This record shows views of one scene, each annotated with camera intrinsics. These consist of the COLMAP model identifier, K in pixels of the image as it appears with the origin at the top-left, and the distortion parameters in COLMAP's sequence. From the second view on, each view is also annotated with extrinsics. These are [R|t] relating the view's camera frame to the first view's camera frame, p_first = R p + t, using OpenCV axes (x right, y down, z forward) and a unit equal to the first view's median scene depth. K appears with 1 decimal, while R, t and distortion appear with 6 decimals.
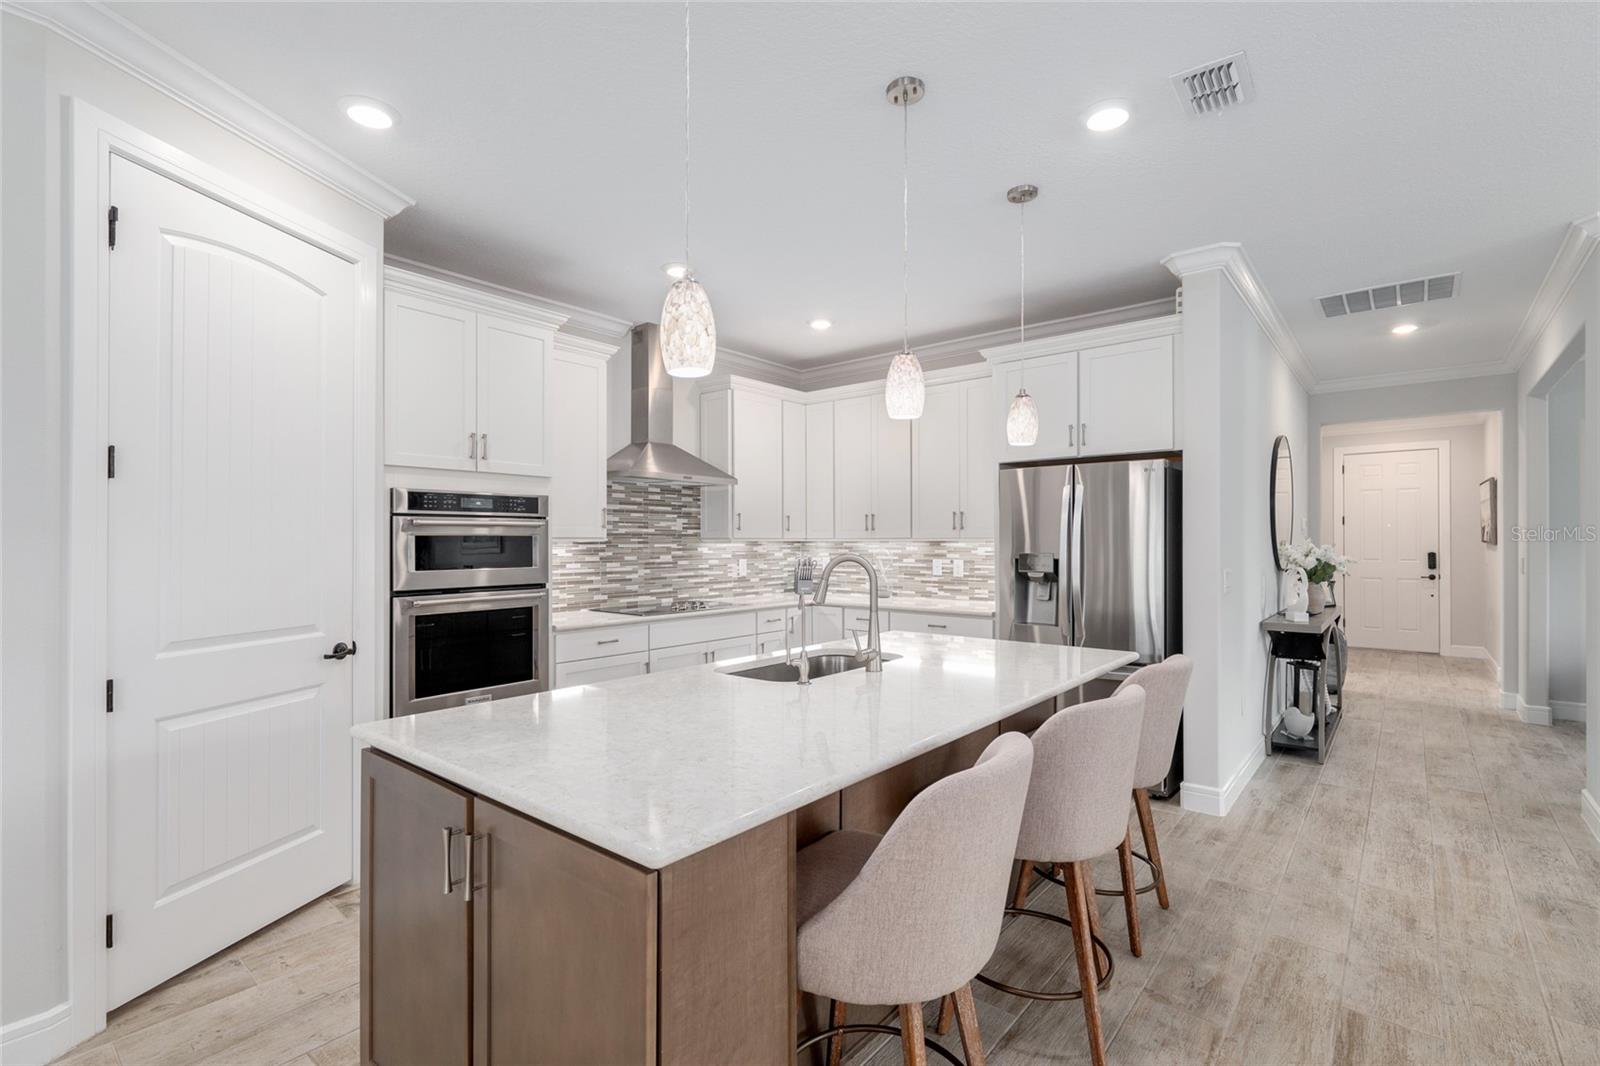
lens RADIAL K [[738.5, 0, 806.8], [0, 738.5, 534.3], [0, 0, 1]] dist [-0.000198, -0.000355]
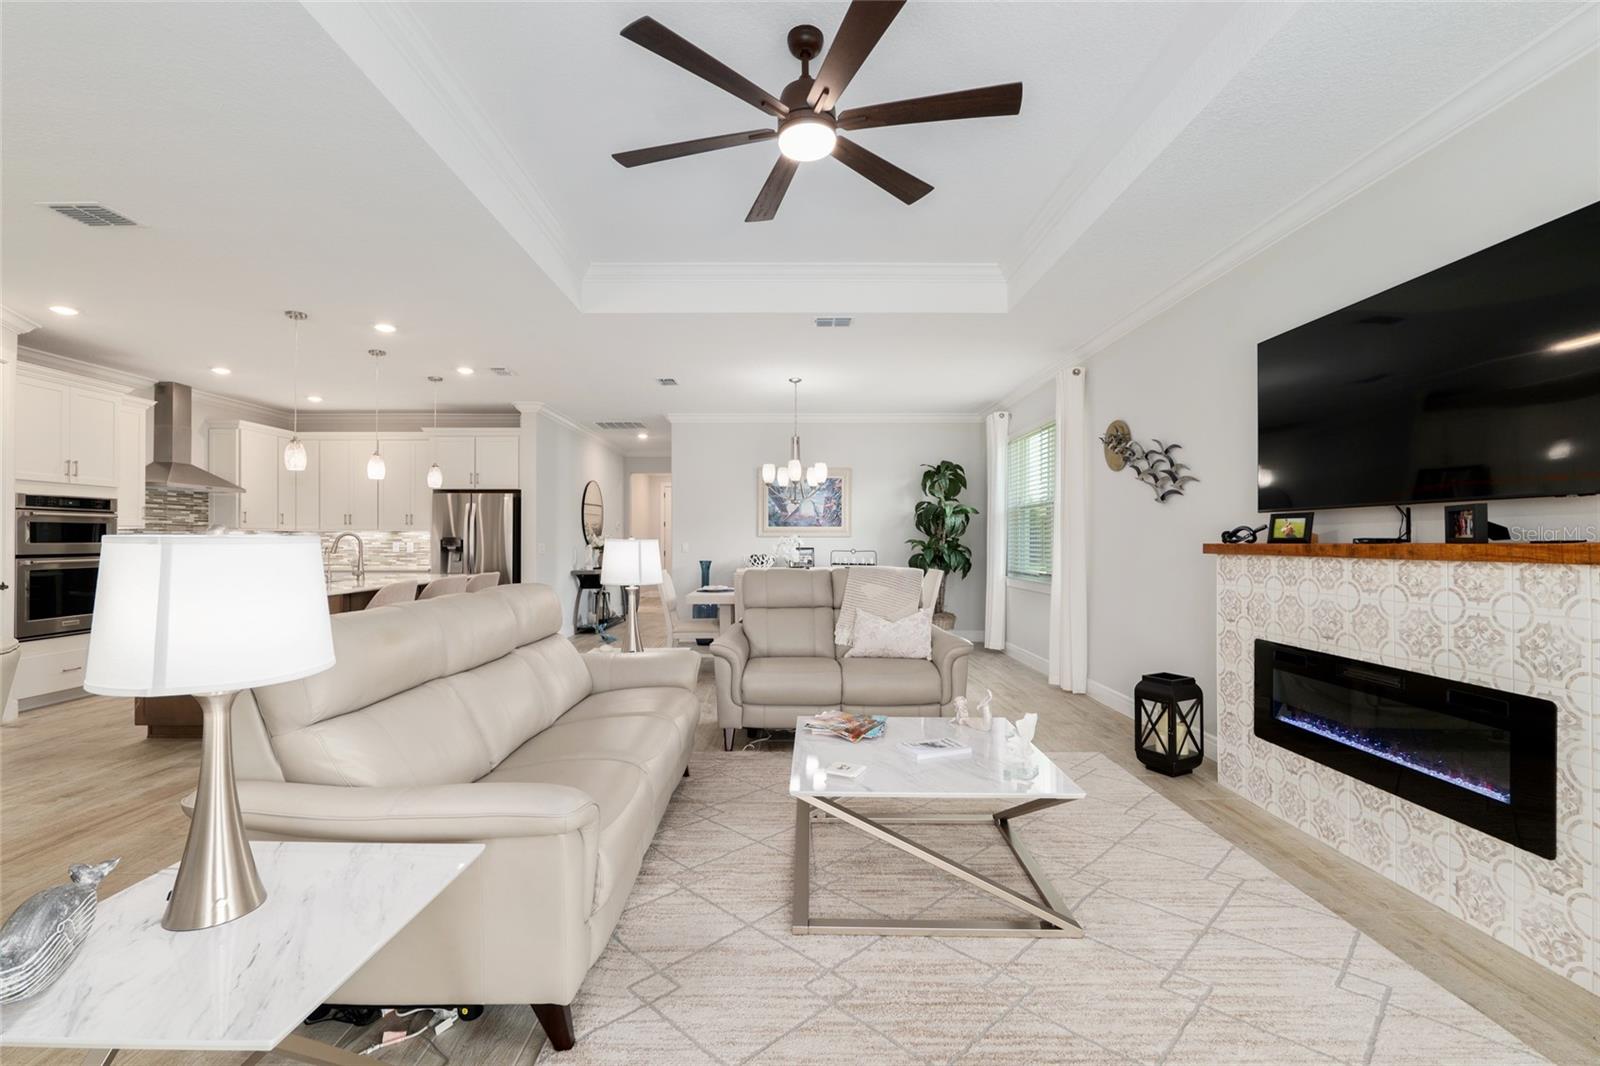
lens RADIAL K [[681.9, 0, 799.6], [0, 681.9, 536.9], [0, 0, 1]] dist [-0.003914, -0.000061]
pose [[0.767352, 0.003221, 0.641218, -0.121440], [-0.005553, 0.999983, 0.001622, 0.015670], [-0.641202, -0.004805, 0.767357, -0.846367]]
